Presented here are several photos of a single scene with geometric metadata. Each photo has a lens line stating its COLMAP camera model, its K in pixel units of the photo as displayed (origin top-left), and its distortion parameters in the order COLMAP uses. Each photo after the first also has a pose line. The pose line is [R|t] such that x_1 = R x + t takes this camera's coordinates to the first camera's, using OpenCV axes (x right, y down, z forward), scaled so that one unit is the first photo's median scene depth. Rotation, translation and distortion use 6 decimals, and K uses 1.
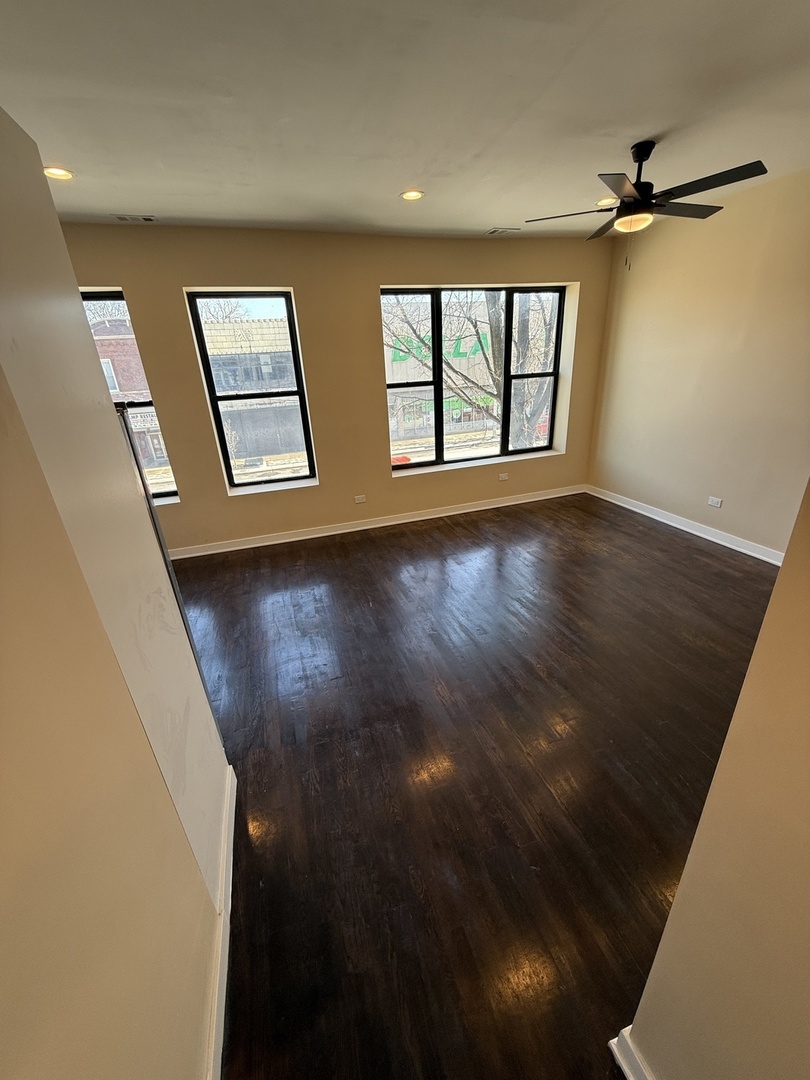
lens RADIAL K [[428.3, 0, 409.7], [0, 428.3, 539.5], [0, 0, 1]] dist [-0.001346, -0.000116]
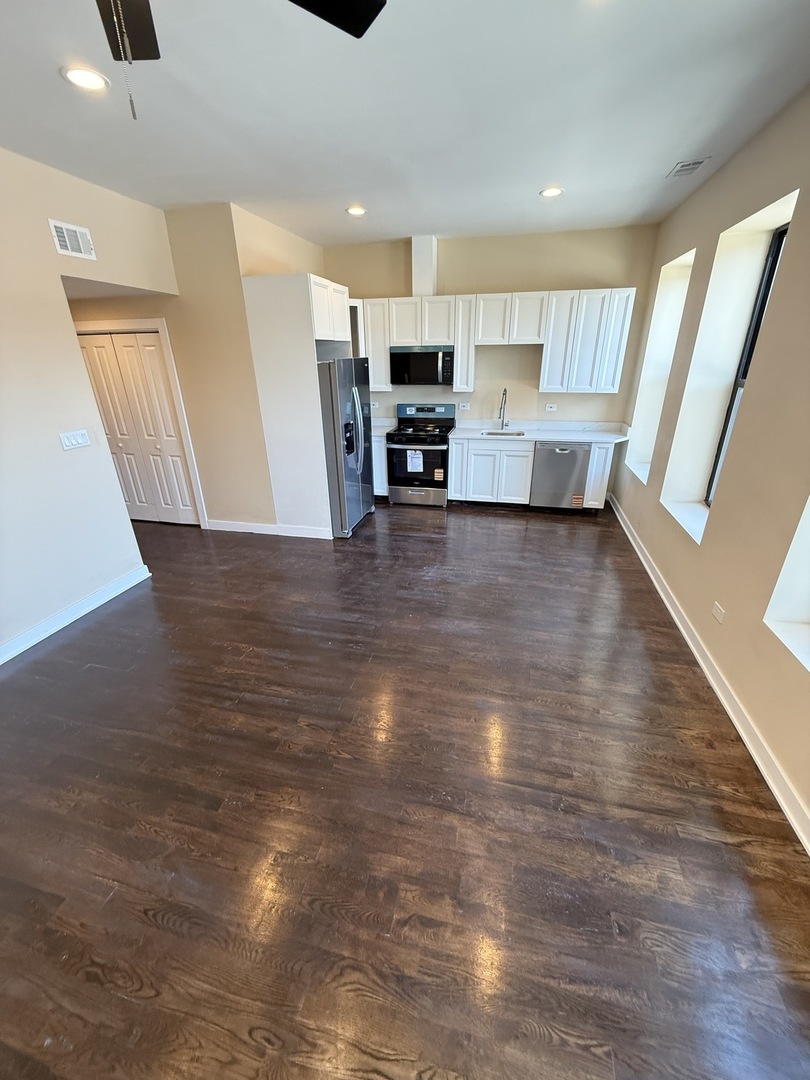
lens RADIAL K [[428.3, 0, 406.6], [0, 428.3, 538.7], [0, 0, 1]] dist [-0.001346, -0.000116]
pose [[-0.526804, 0.388323, -0.756097, 0.434143], [-0.297741, 0.748875, 0.592062, -0.352137], [0.796133, 0.537022, -0.278890, 0.800889]]
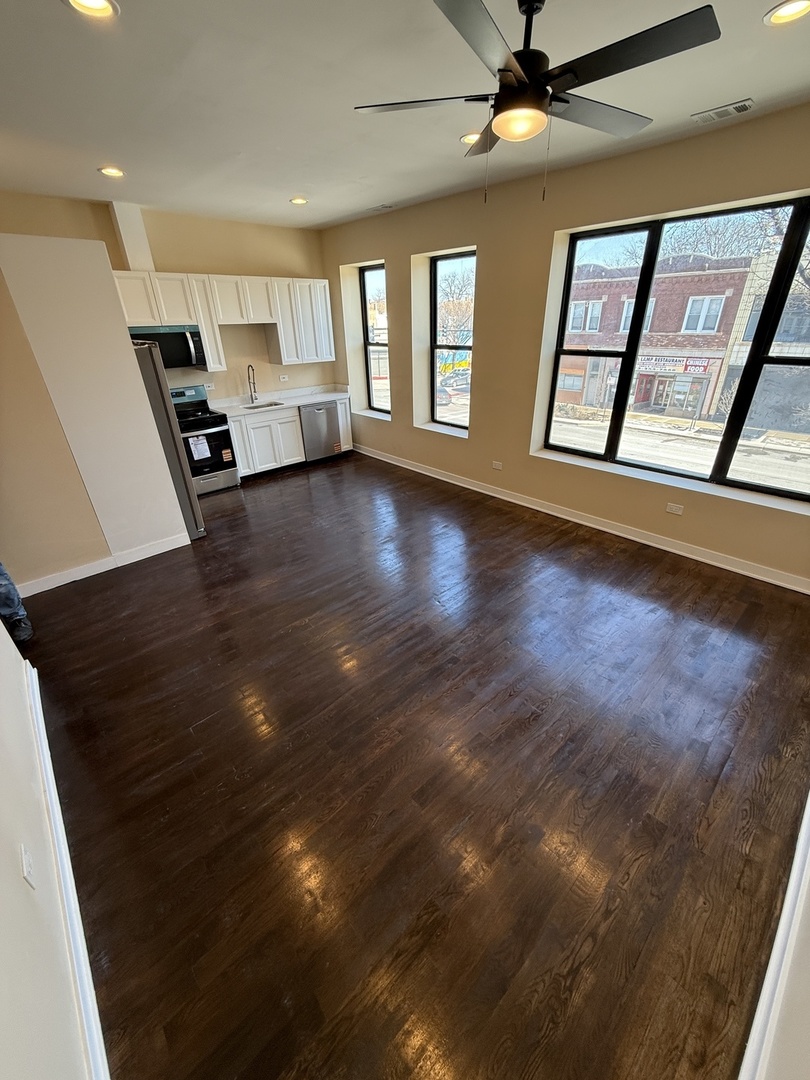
lens RADIAL K [[428.3, 0, 407.3], [0, 428.3, 538.9], [0, 0, 1]] dist [-0.001346, -0.000116]
pose [[0.412407, 0.452680, -0.790570, 0.659088], [-0.355779, 0.878922, 0.317675, -0.185650], [0.838654, 0.150257, 0.523528, 0.334126]]
